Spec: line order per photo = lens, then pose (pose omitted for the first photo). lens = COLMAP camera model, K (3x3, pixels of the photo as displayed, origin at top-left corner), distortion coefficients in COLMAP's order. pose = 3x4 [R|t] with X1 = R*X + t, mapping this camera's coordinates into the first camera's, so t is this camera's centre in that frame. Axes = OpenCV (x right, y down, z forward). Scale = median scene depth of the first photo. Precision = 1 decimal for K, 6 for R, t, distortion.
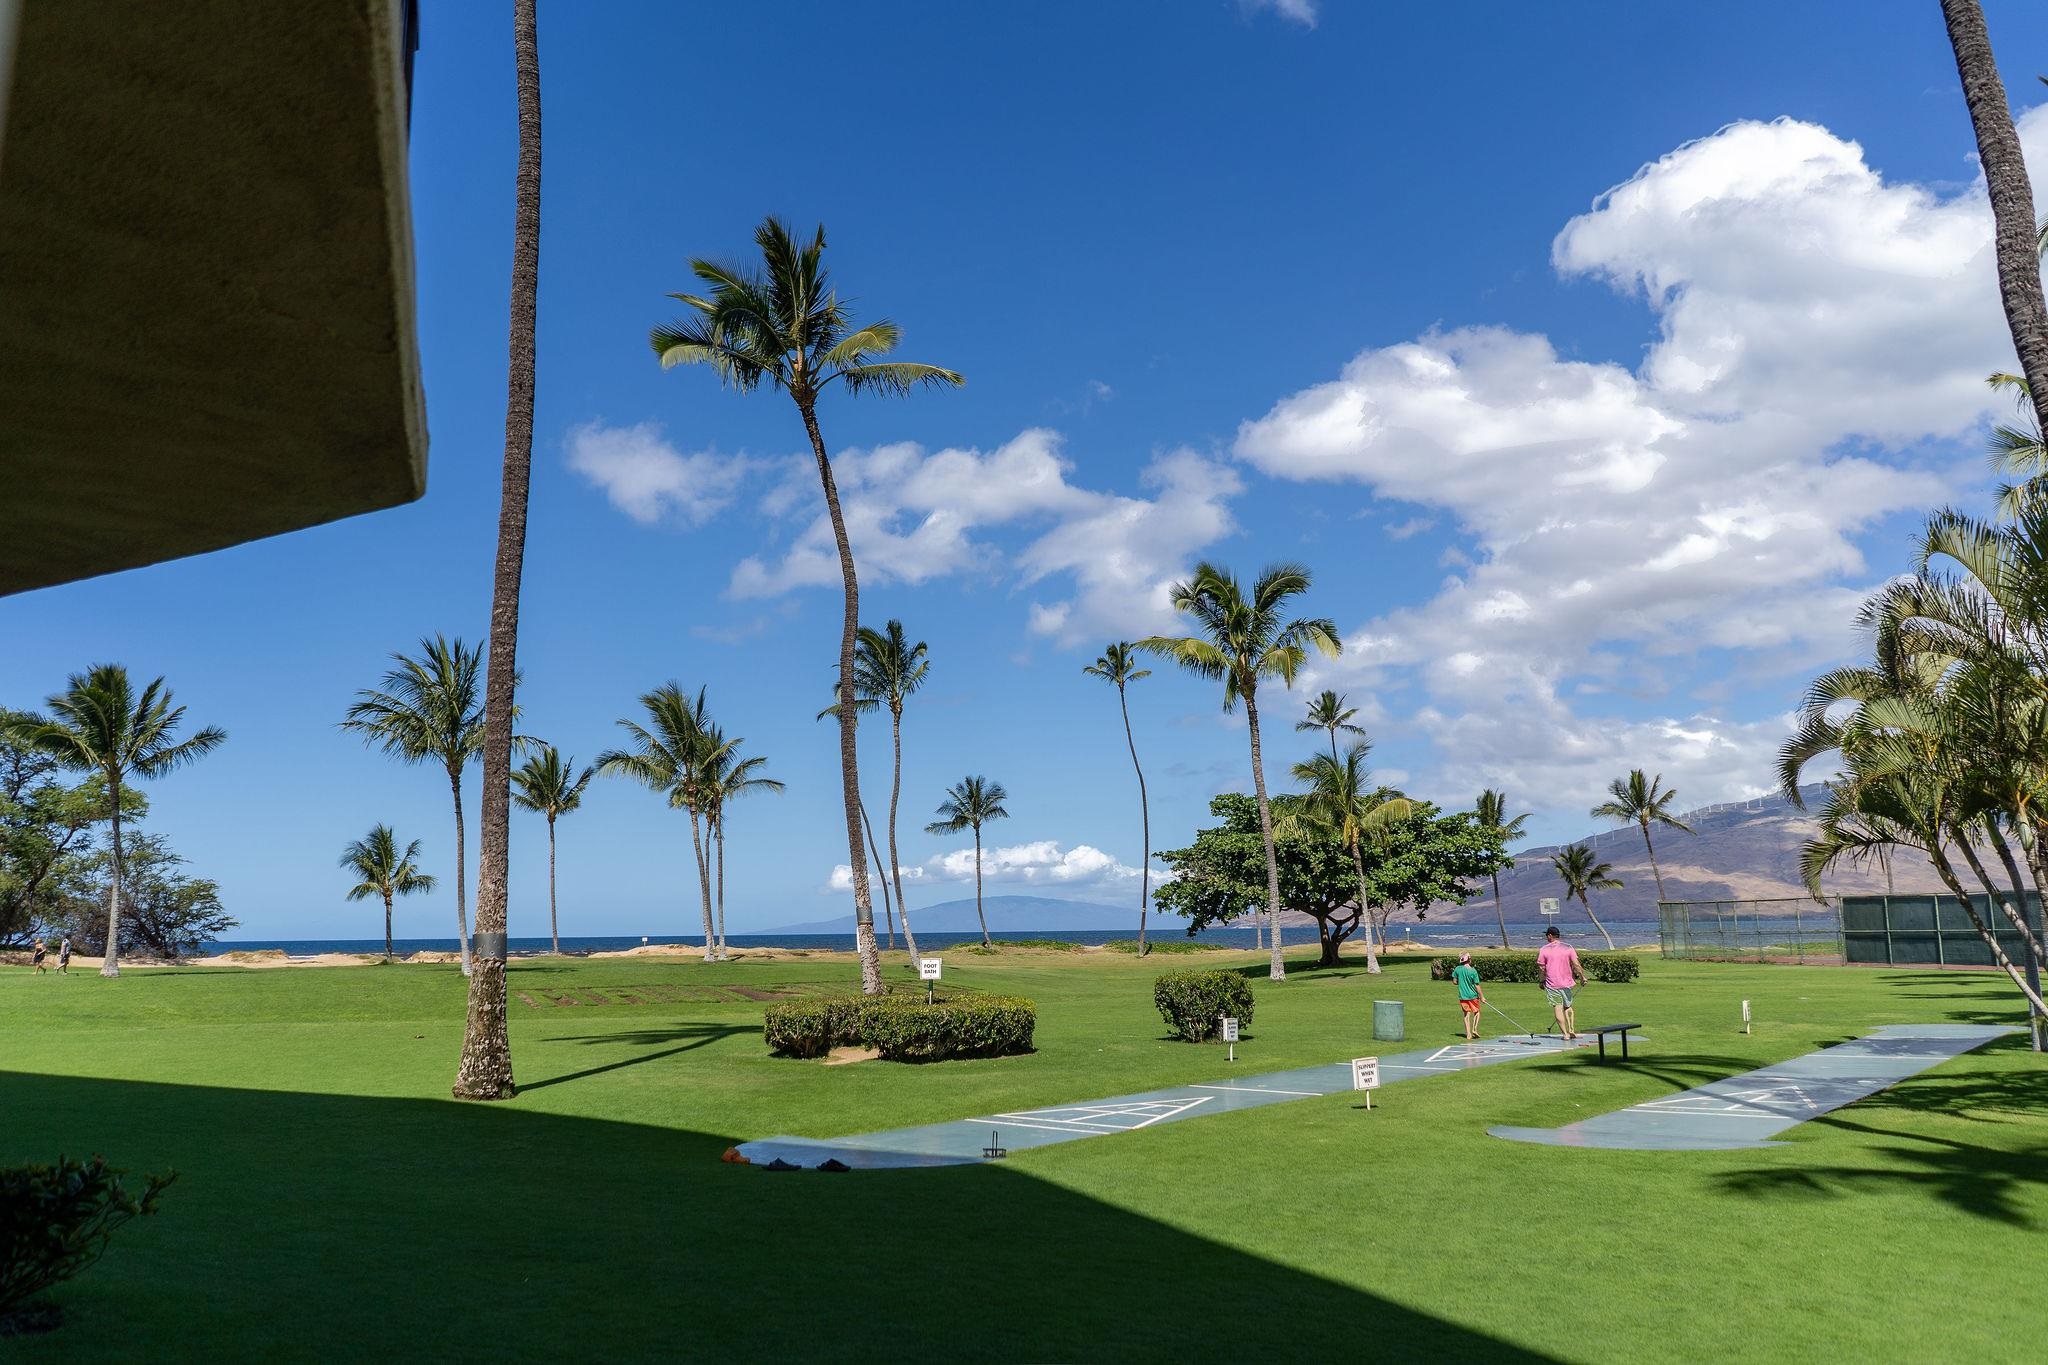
lens RADIAL K [[1920.2, 0, 1013.1], [0, 1920.2, 673.4], [0, 0, 1]] dist [-0.007448, 0.314799]
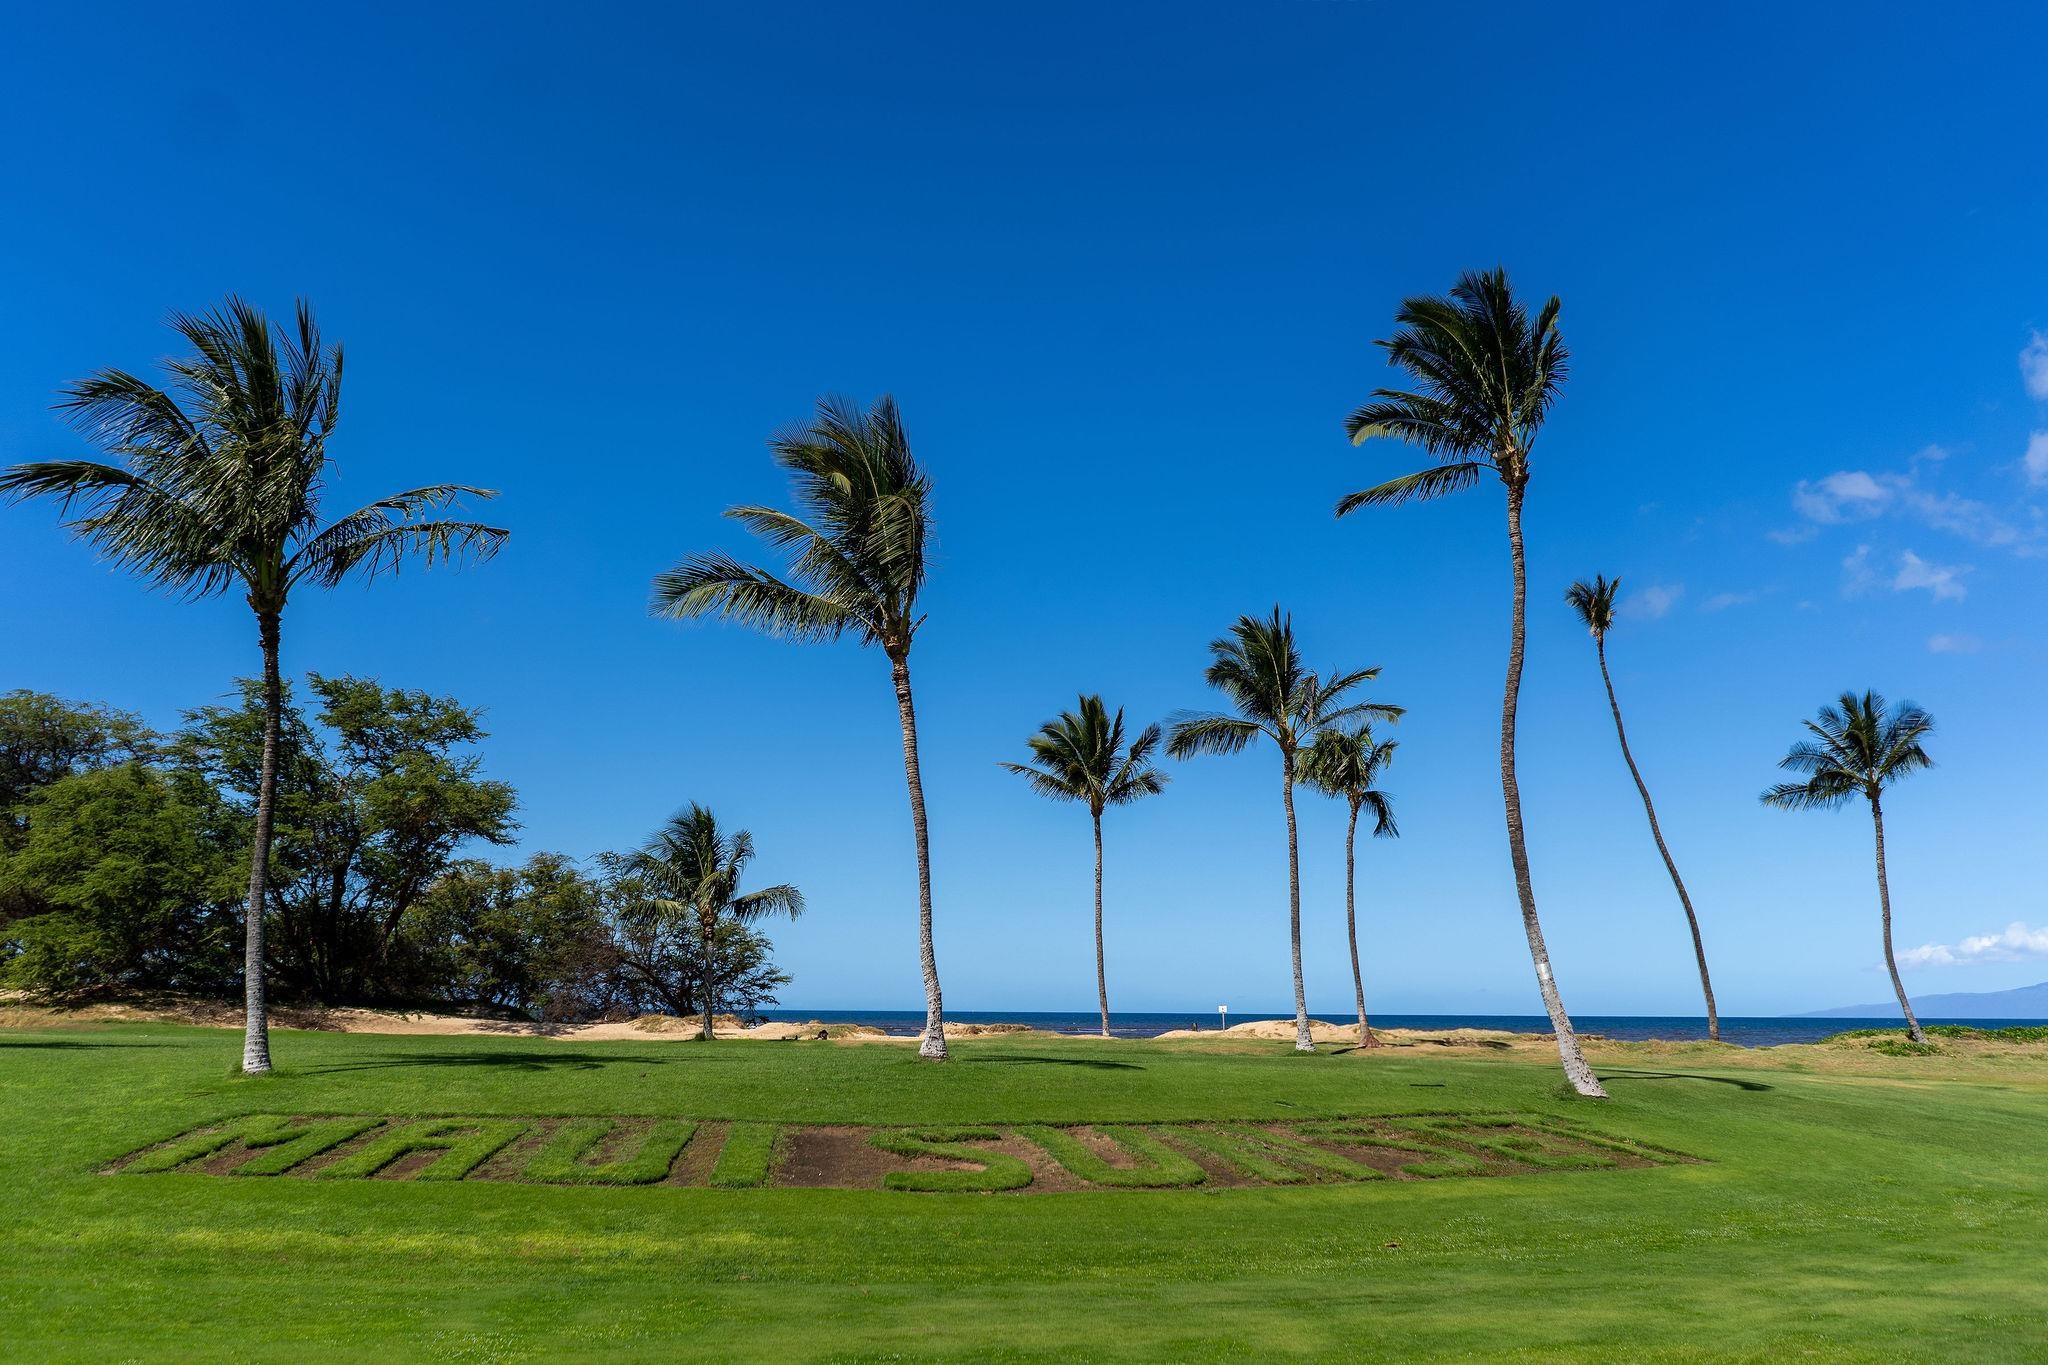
lens RADIAL K [[1920.2, 0, 1013.1], [0, 1920.2, 673.4], [0, 0, 1]] dist [-0.007448, 0.314799]
pose [[0.857513, -0.076020, -0.508815, 0.047143], [0.055068, 0.996903, -0.056137, 0.065471], [0.511507, 0.020119, 0.859044, 0.469247]]
